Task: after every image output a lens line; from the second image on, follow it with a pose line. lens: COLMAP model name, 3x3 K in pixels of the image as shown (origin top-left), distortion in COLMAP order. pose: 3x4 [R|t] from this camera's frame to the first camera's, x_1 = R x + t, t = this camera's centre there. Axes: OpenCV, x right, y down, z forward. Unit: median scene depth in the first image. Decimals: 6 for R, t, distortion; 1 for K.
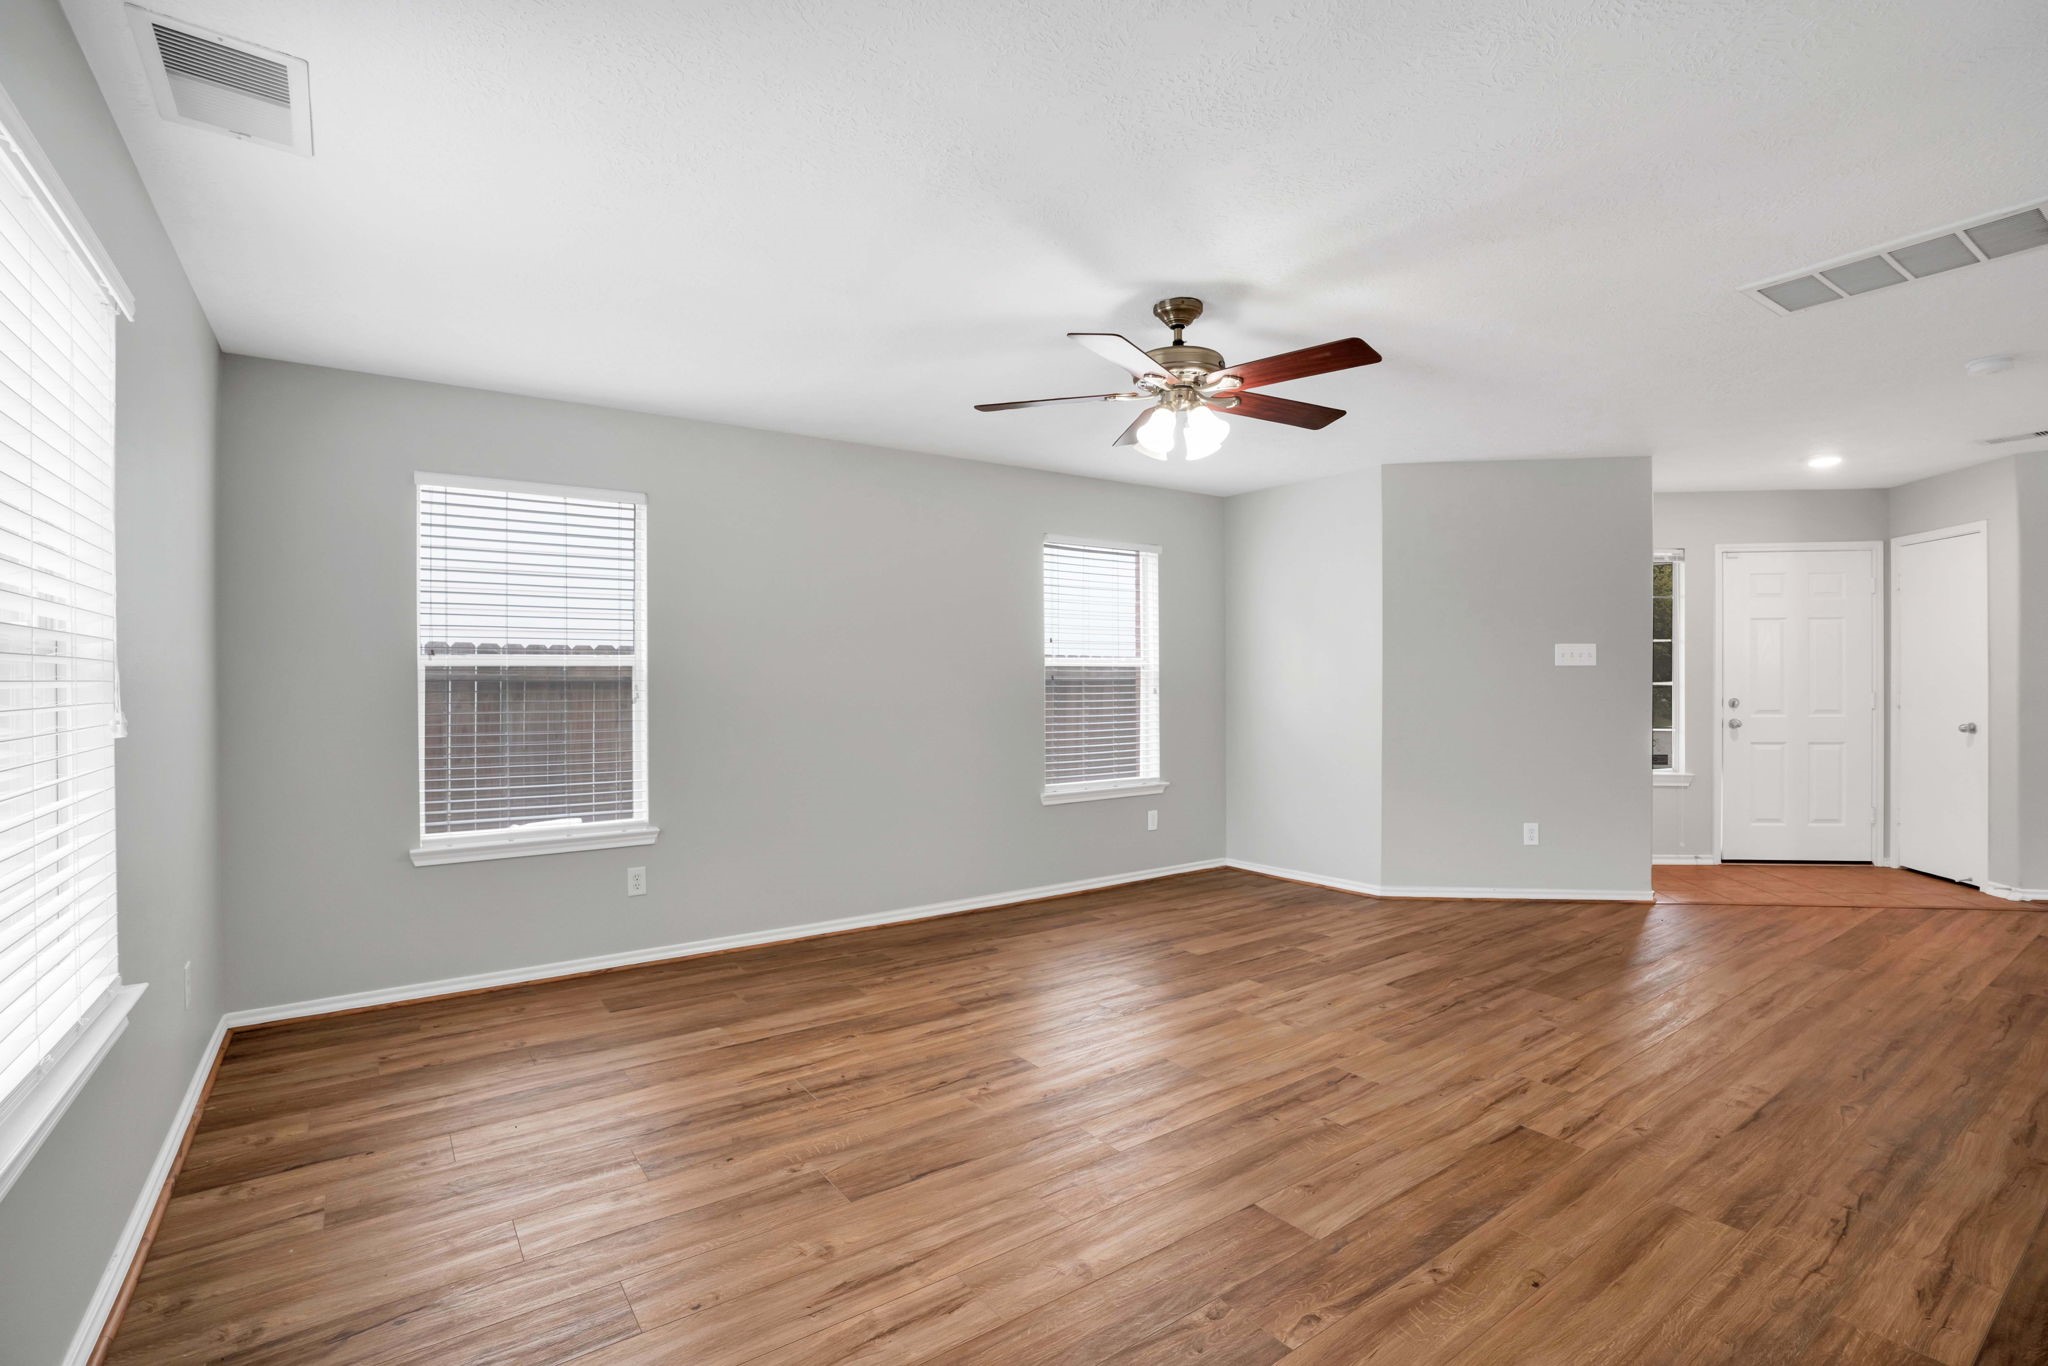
lens RADIAL K [[916.7, 0, 1031.3], [0, 916.7, 676.2], [0, 0, 1]] dist [-0.025992, 0.000588]
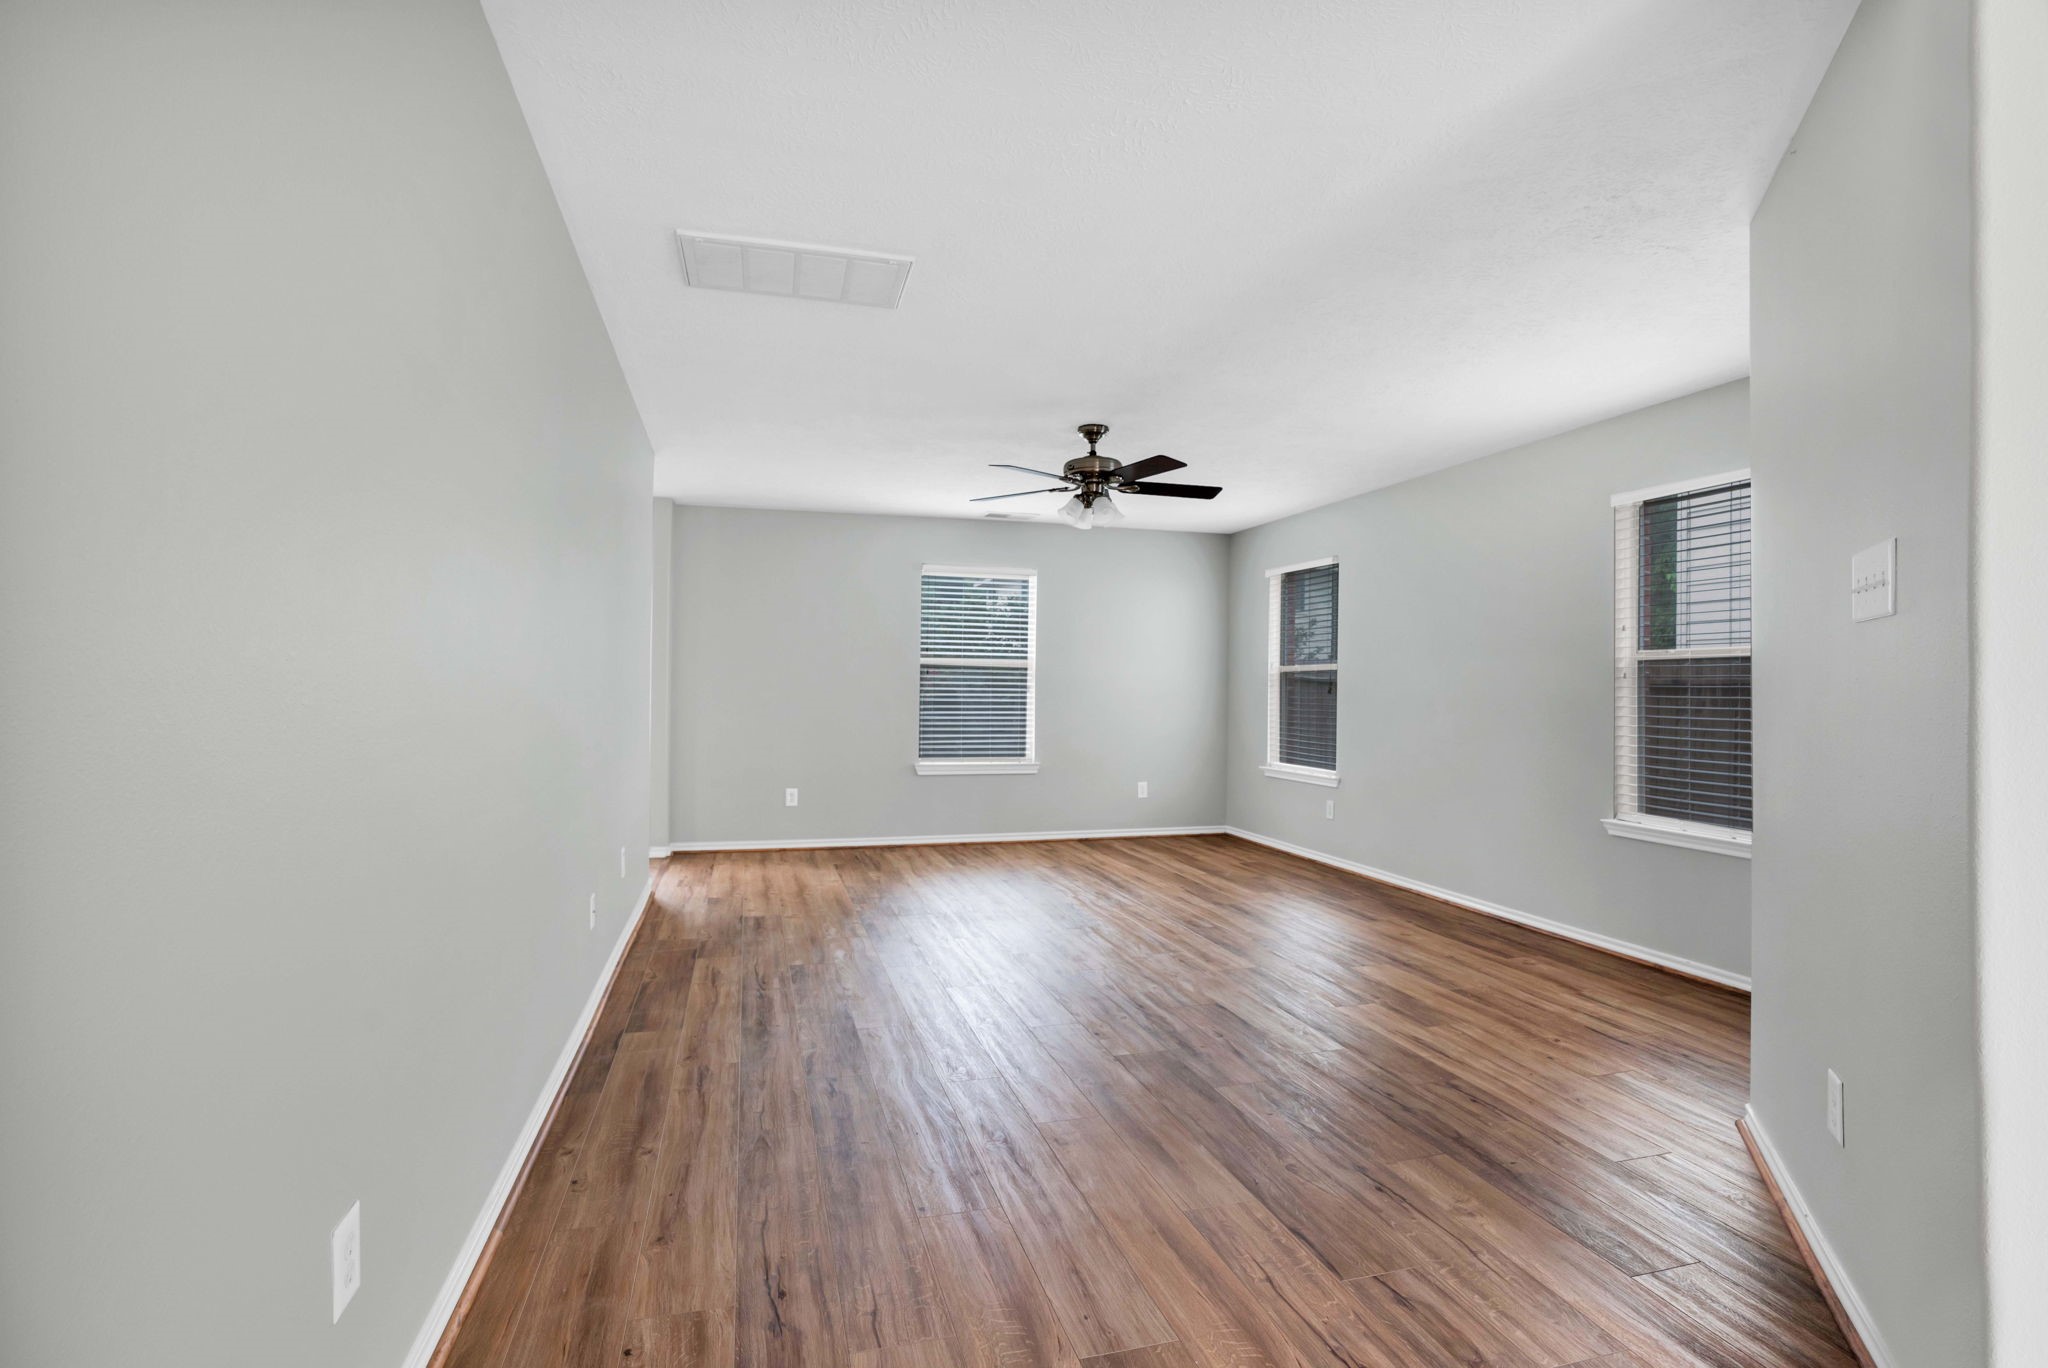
lens RADIAL K [[916.7, 0, 1031.3], [0, 916.7, 677.2], [0, 0, 1]] dist [-0.025992, 0.000588]
pose [[-0.313781, -0.011153, -0.949430, 1.234692], [0.008446, 0.999859, -0.014537, 0.020724], [0.949458, -0.012581, -0.313642, 1.041528]]
